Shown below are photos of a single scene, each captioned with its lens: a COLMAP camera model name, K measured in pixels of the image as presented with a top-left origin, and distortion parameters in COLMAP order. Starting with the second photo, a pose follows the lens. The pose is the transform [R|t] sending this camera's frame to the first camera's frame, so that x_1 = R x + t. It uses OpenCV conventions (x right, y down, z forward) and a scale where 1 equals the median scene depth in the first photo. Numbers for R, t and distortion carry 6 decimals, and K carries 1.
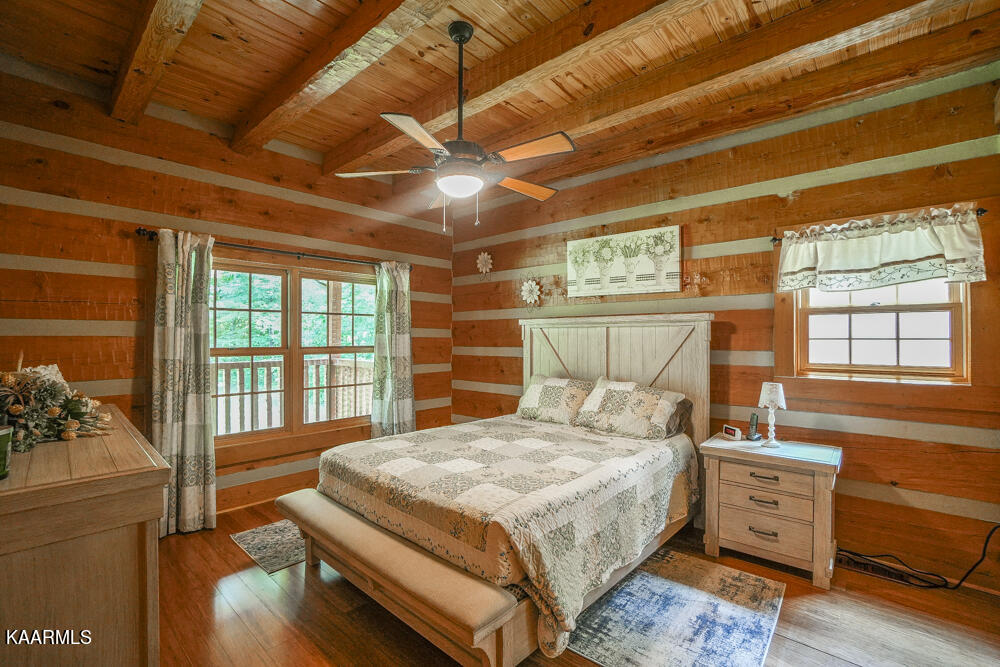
lens RADIAL K [[438.2, 0, 484.4], [0, 438.2, 334.9], [0, 0, 1]] dist [-0.039881, 0.000901]
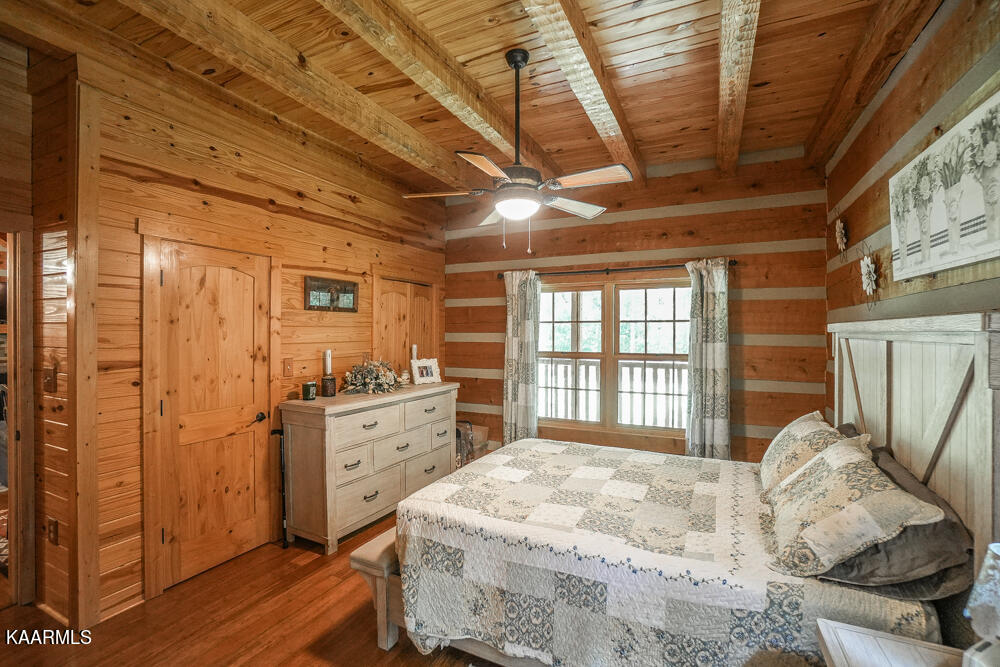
lens RADIAL K [[447.9, 0, 500.0], [0, 447.9, 333.5], [0, 0, 1]] dist [-0.072981, 0.023168]
pose [[0.297195, 0.001768, -0.954815, 0.654884], [0.002746, 0.999993, 0.002706, -0.029819], [0.954813, -0.003426, 0.297188, 0.448754]]
